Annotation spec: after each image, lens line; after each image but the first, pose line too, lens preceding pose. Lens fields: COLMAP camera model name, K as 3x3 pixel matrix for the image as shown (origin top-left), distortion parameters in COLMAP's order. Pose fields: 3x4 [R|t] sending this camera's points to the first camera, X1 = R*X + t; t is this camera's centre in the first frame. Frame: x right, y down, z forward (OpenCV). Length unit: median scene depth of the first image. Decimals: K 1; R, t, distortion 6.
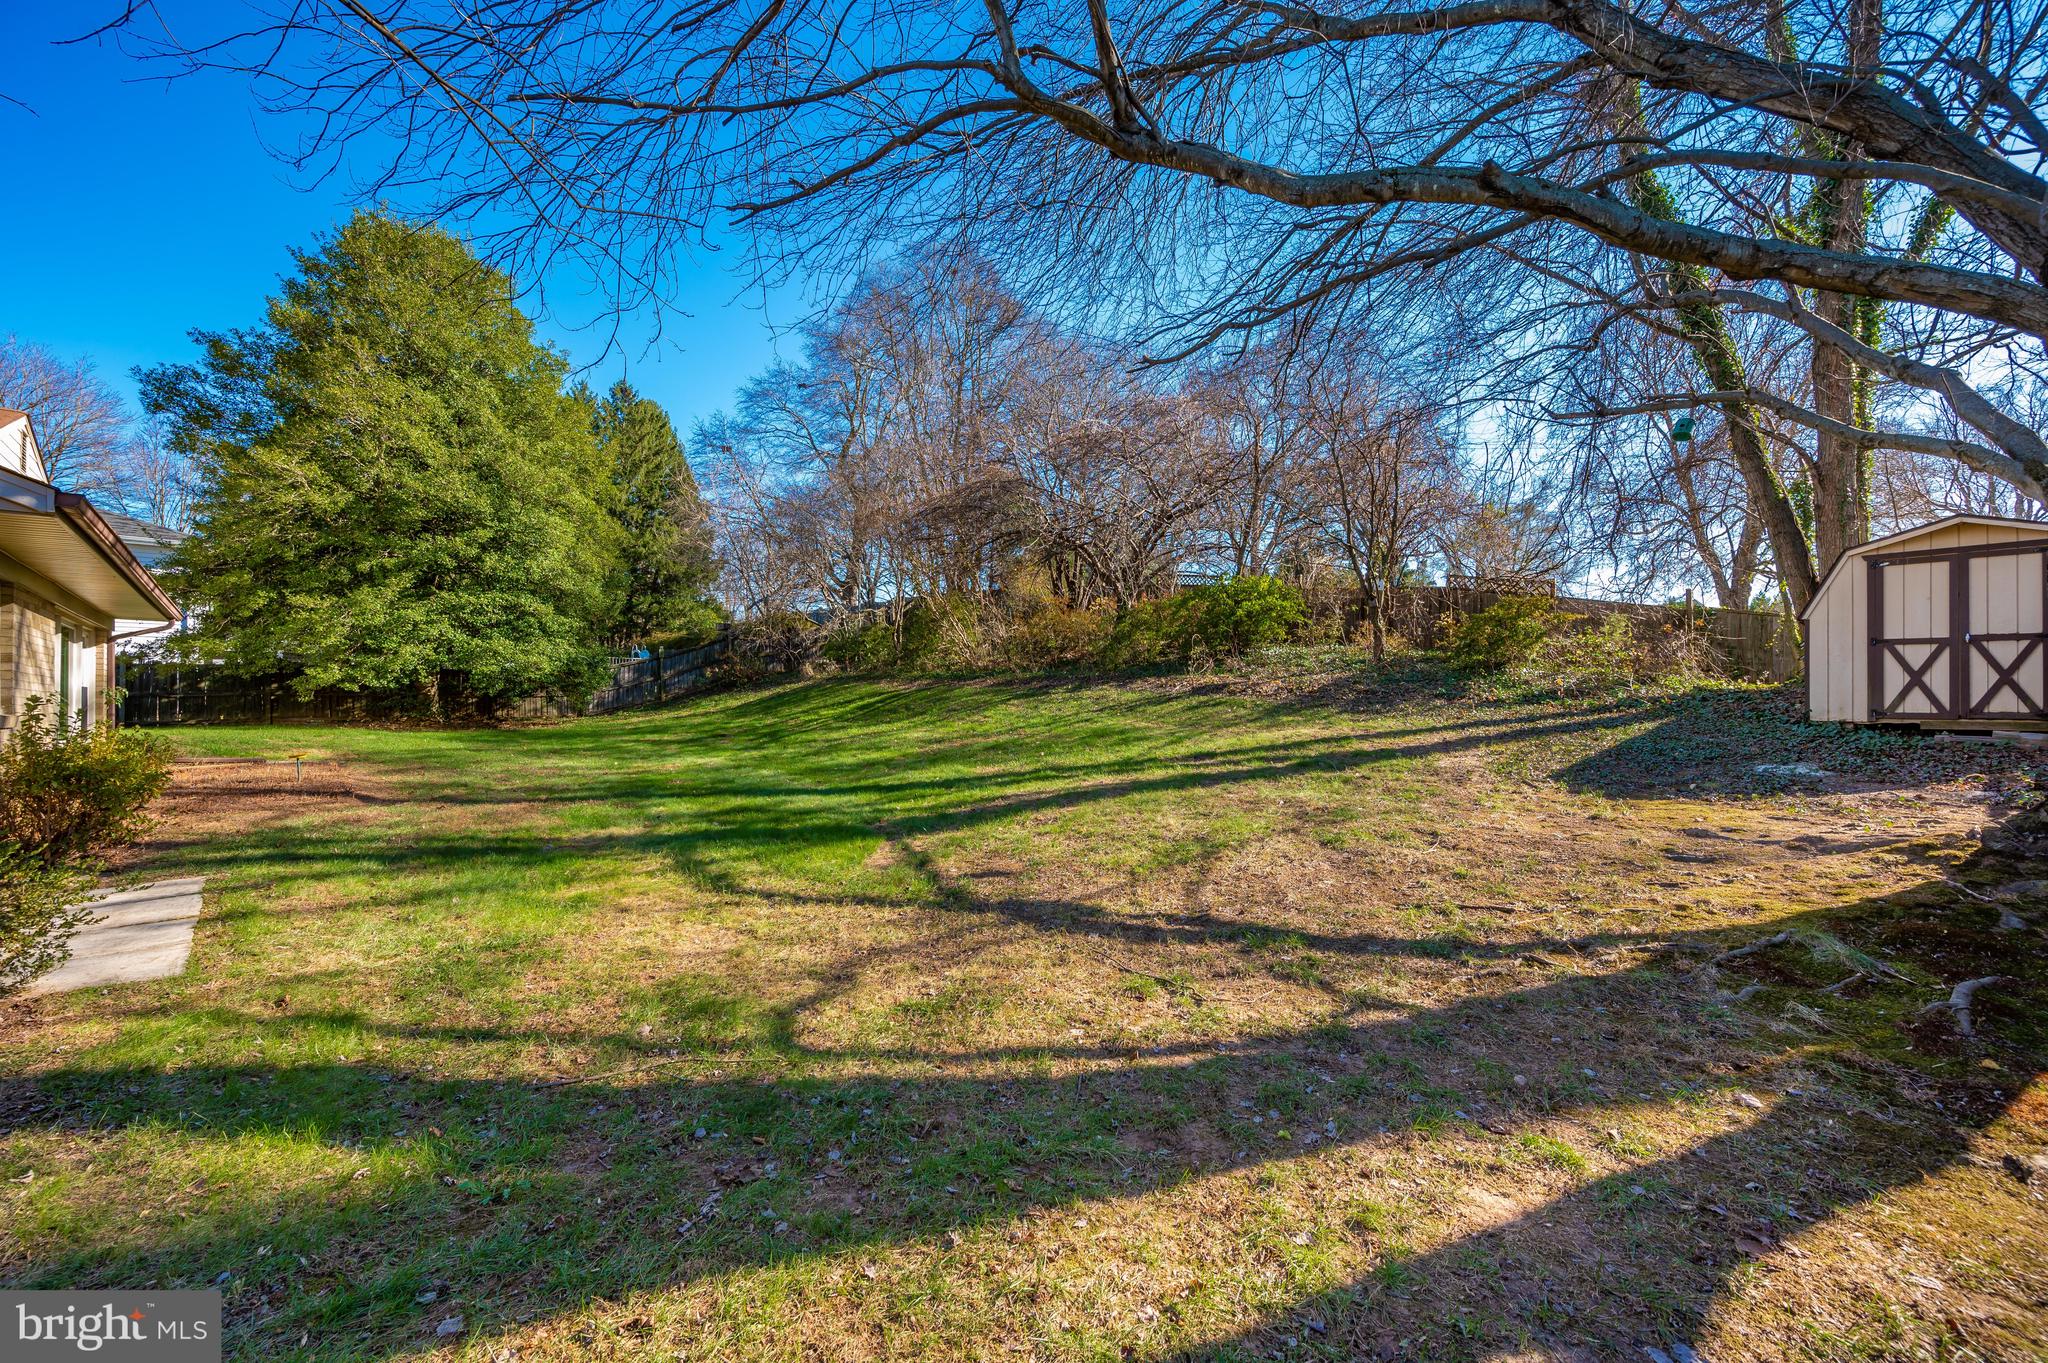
lens RADIAL K [[806.1, 0, 1024.0], [0, 806.1, 681.5], [0, 0, 1]] dist [0.001915, 0.000311]
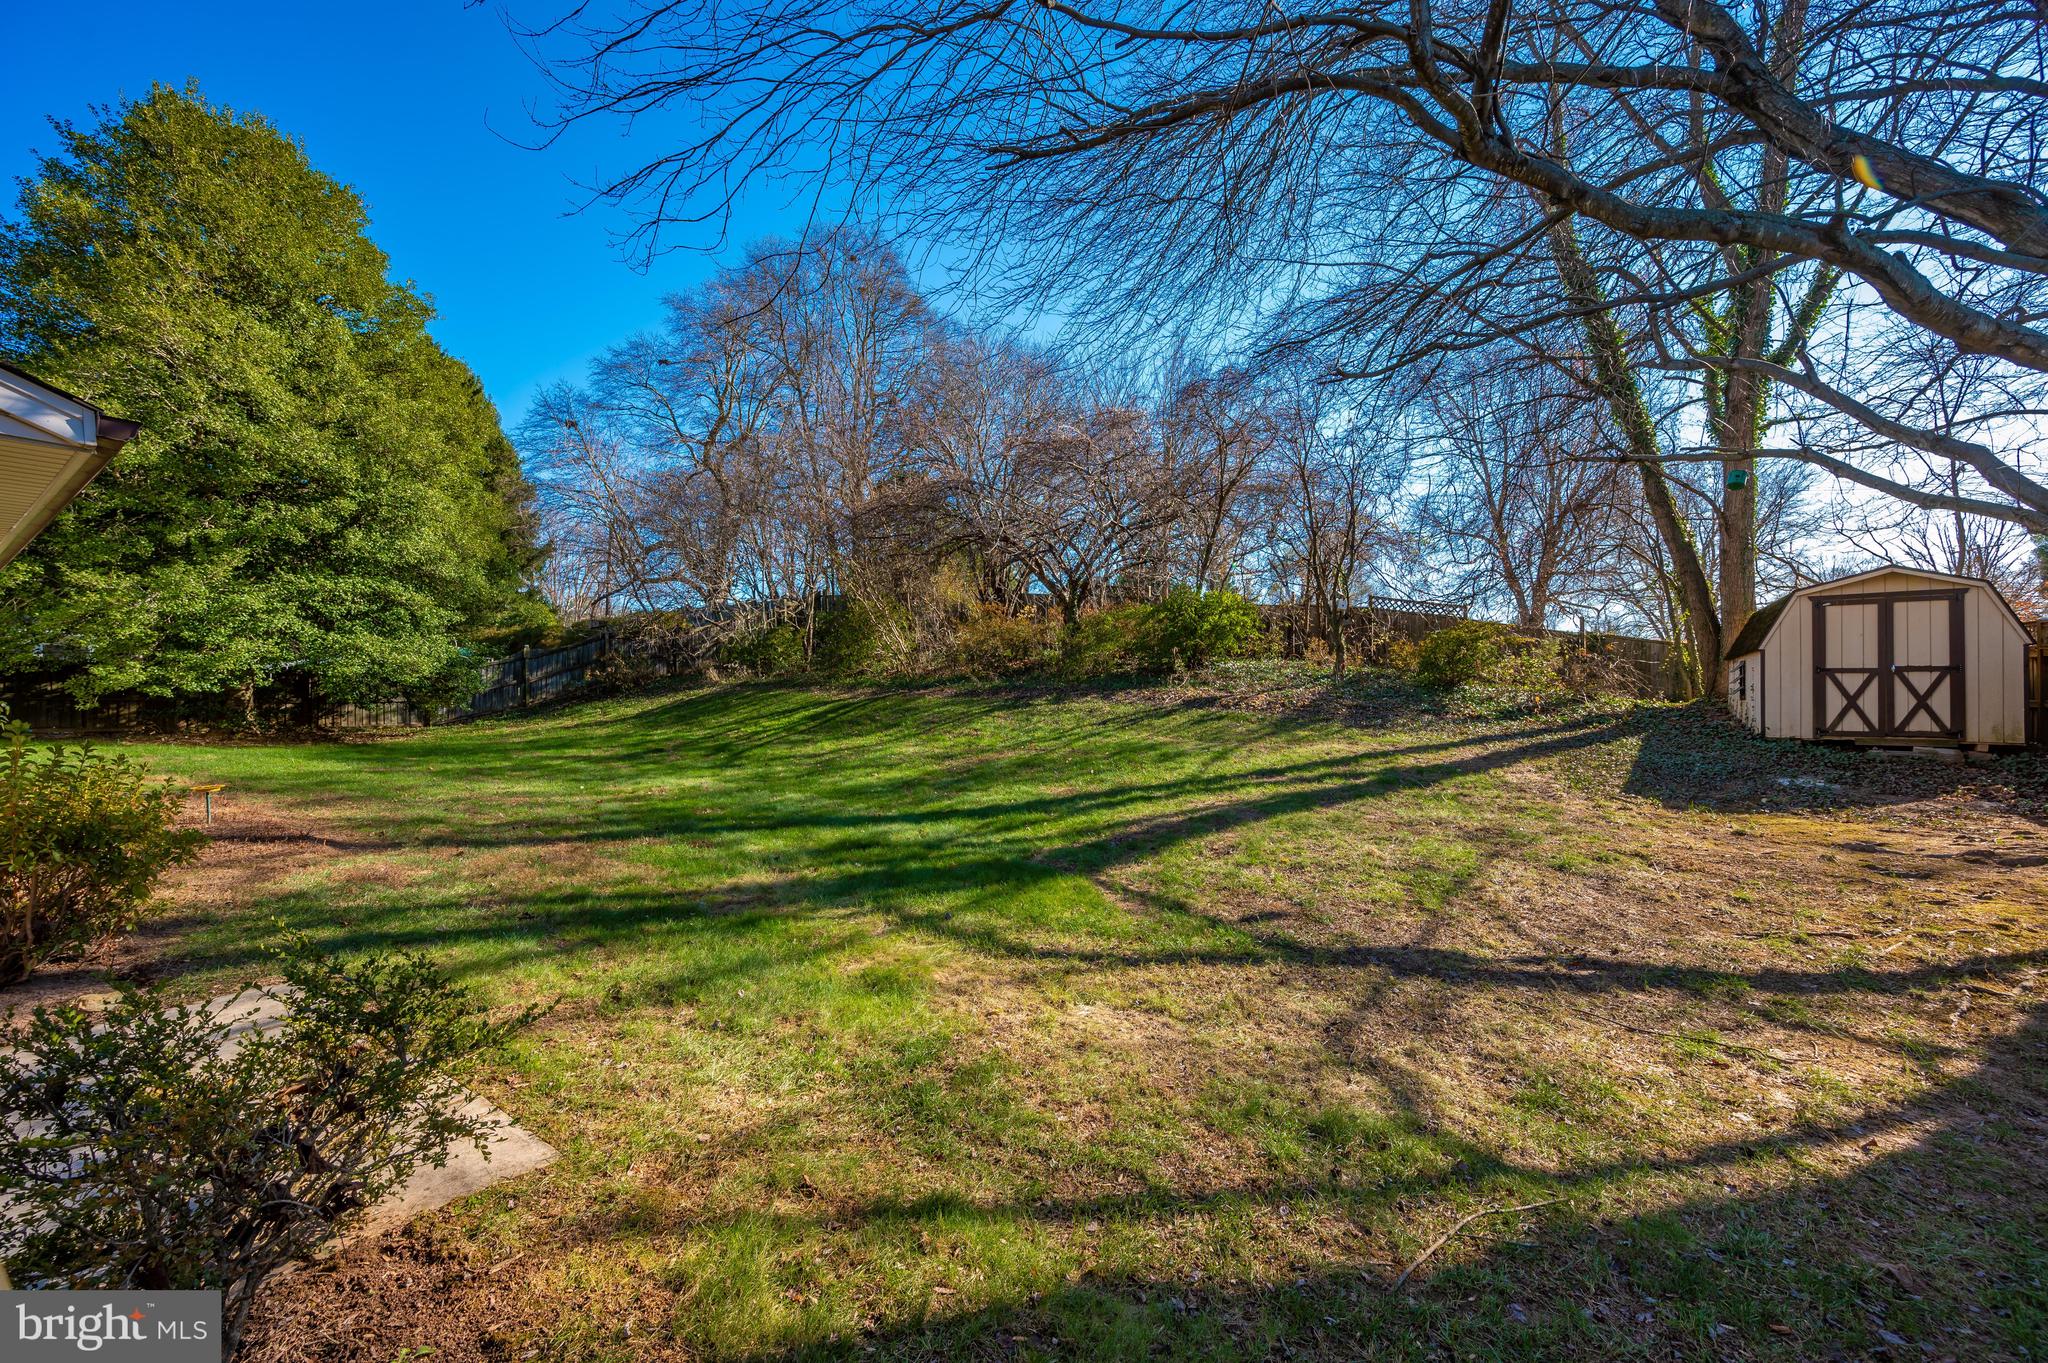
lens RADIAL K [[806.1, 0, 1024.0], [0, 806.1, 681.5], [0, 0, 1]] dist [0.001915, 0.000311]
pose [[0.977008, 0.012610, 0.212831, -0.184281], [-0.011357, 0.999910, -0.007111, -0.006485], [-0.212902, 0.004530, 0.977063, 0.058662]]
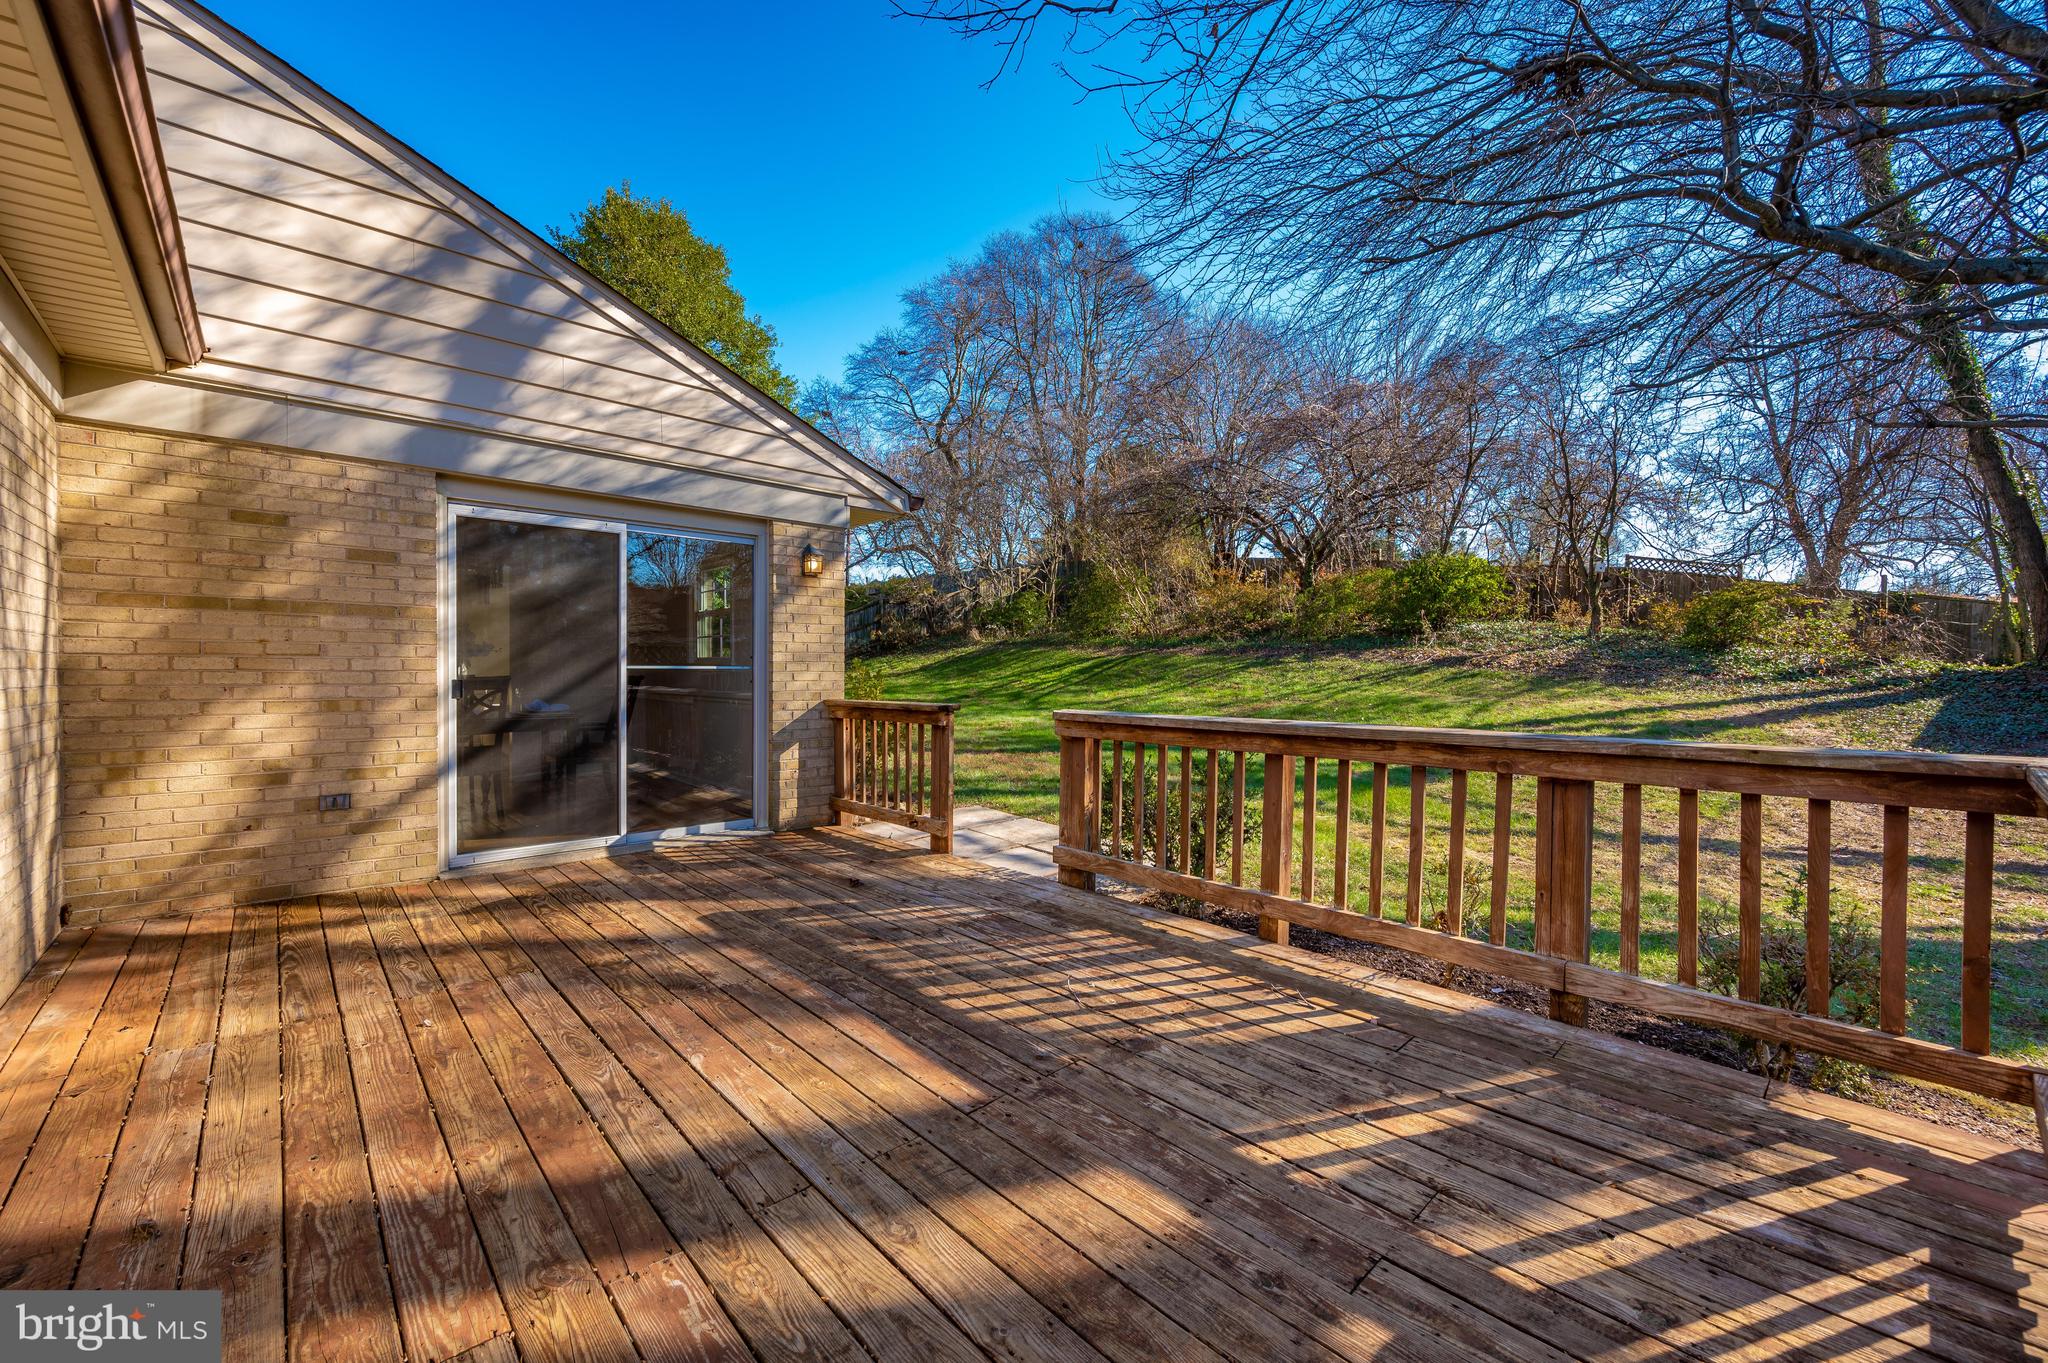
lens RADIAL K [[807.4, 0, 1018.8], [0, 807.4, 674.1], [0, 0, 1]] dist [-0.001063, -0.000003]
pose [[0.999830, 0.017005, -0.007161, -0.315482], [-0.016736, 0.999207, 0.036129, -0.002776], [0.007770, -0.036003, 0.999321, -0.082321]]
